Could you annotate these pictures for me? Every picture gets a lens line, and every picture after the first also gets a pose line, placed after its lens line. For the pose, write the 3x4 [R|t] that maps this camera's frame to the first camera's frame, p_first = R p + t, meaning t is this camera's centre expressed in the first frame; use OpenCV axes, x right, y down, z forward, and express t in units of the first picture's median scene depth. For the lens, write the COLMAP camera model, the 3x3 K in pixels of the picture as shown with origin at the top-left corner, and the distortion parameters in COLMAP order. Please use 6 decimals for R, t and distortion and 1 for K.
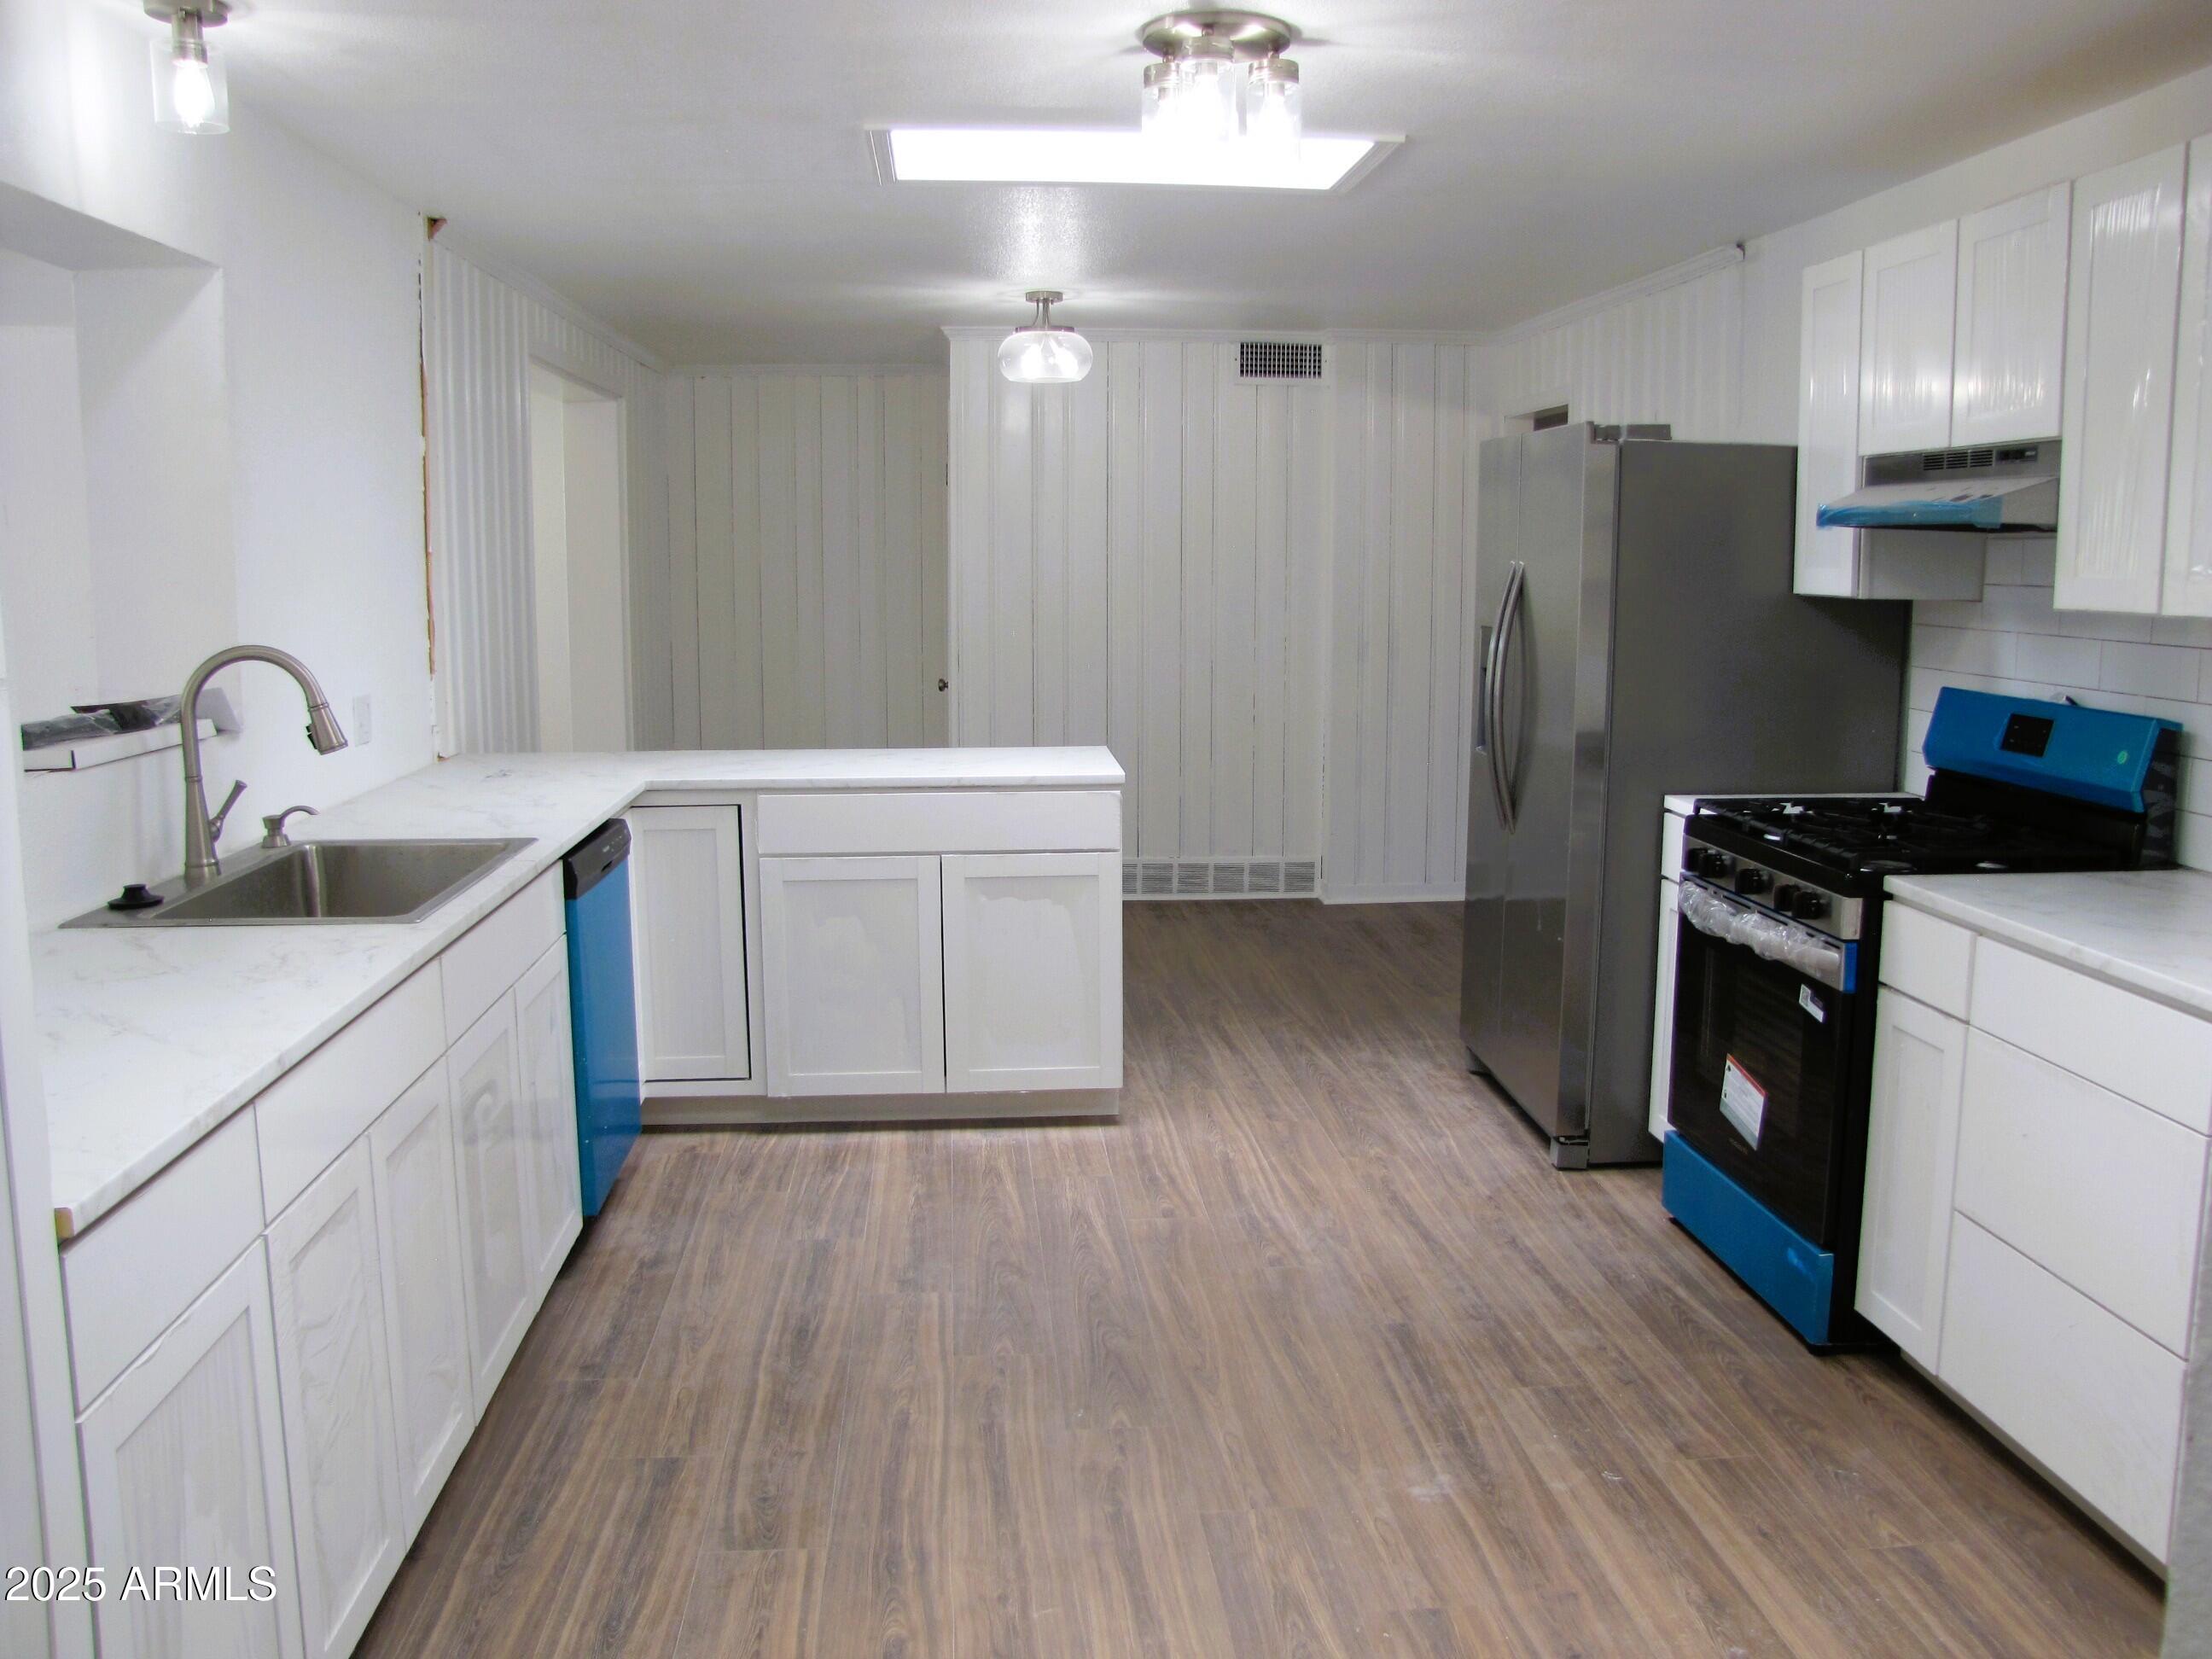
lens RADIAL K [[1931.1, 0, 1104.9], [0, 1931.1, 822.4], [0, 0, 1]] dist [-0.133831, 0.095276]
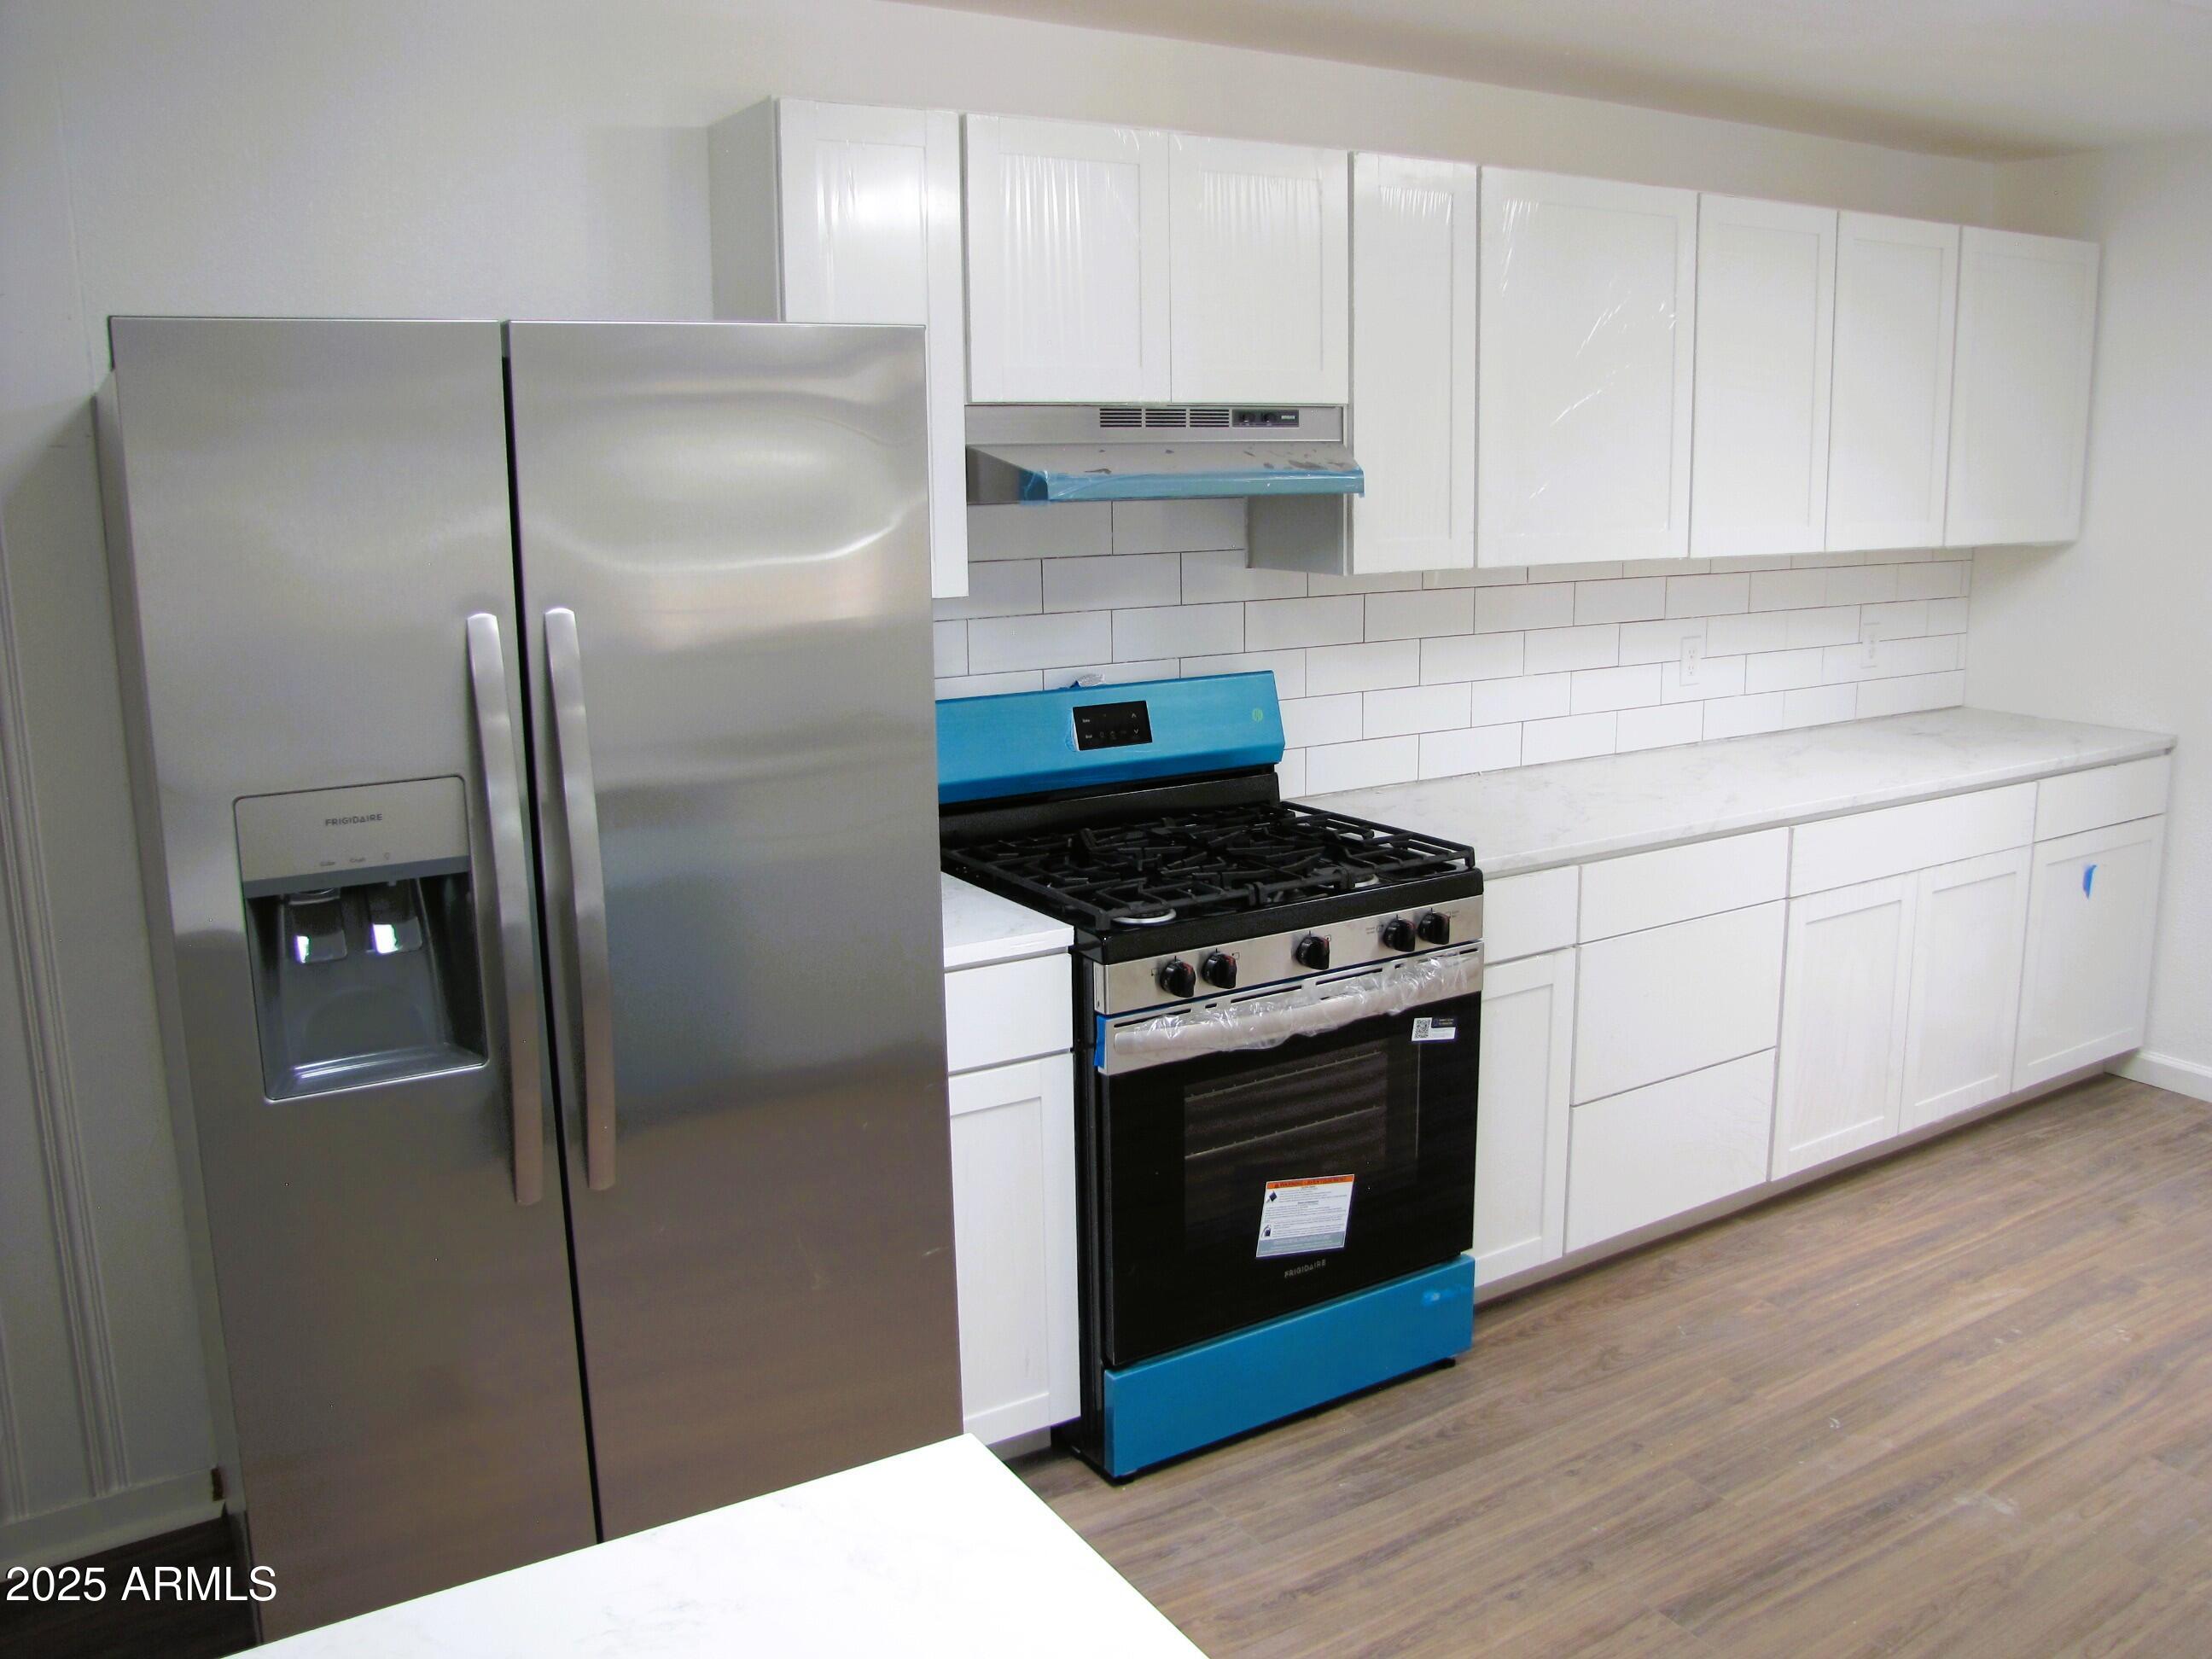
lens RADIAL K [[1931.1, 0, 1098.9], [0, 1931.1, 835.5], [0, 0, 1]] dist [-0.133831, 0.095276]
pose [[-0.484783, -0.162837, 0.859342, -0.319389], [0.138328, 0.955876, 0.259165, -0.246831], [-0.863626, 0.244510, -0.440868, 1.491244]]
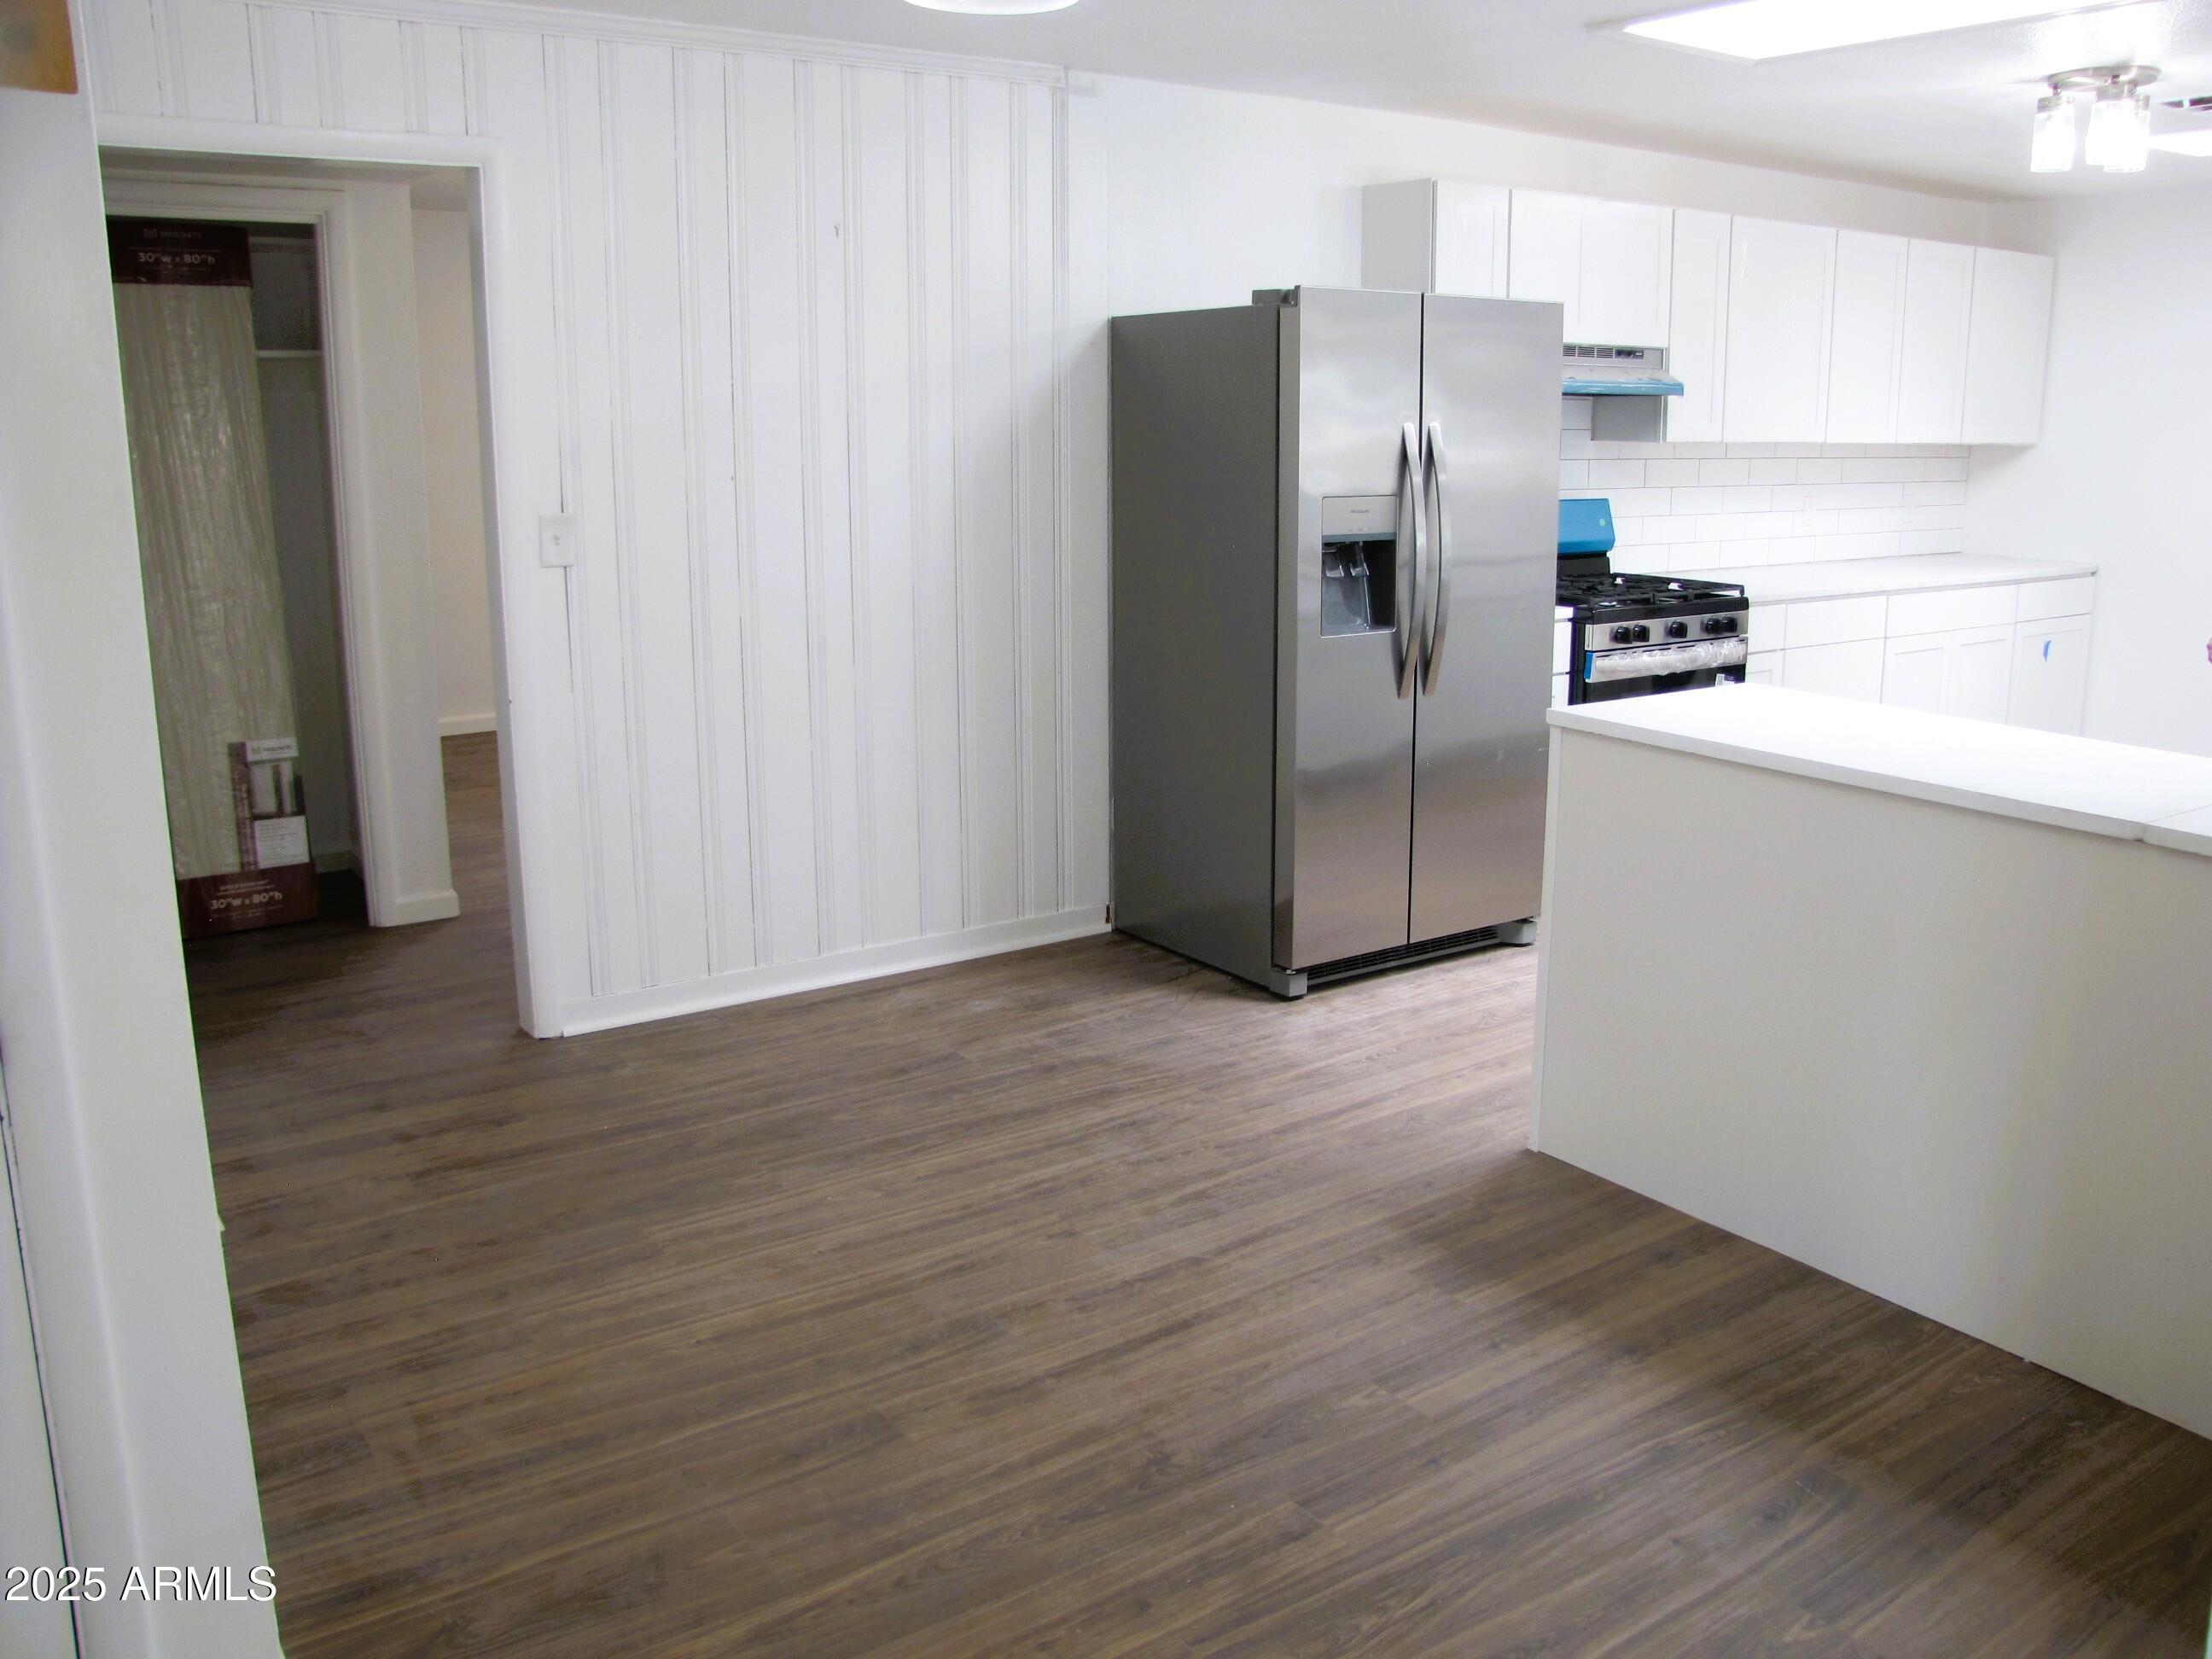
lens RADIAL K [[1931.1, 0, 1101.2], [0, 1931.1, 825.9], [0, 0, 1]] dist [-0.133831, 0.095276]
pose [[-0.529350, -0.177903, 0.829541, -0.749696], [0.123471, 0.951203, 0.282785, -0.323461], [-0.839371, 0.252117, -0.481554, 2.266161]]
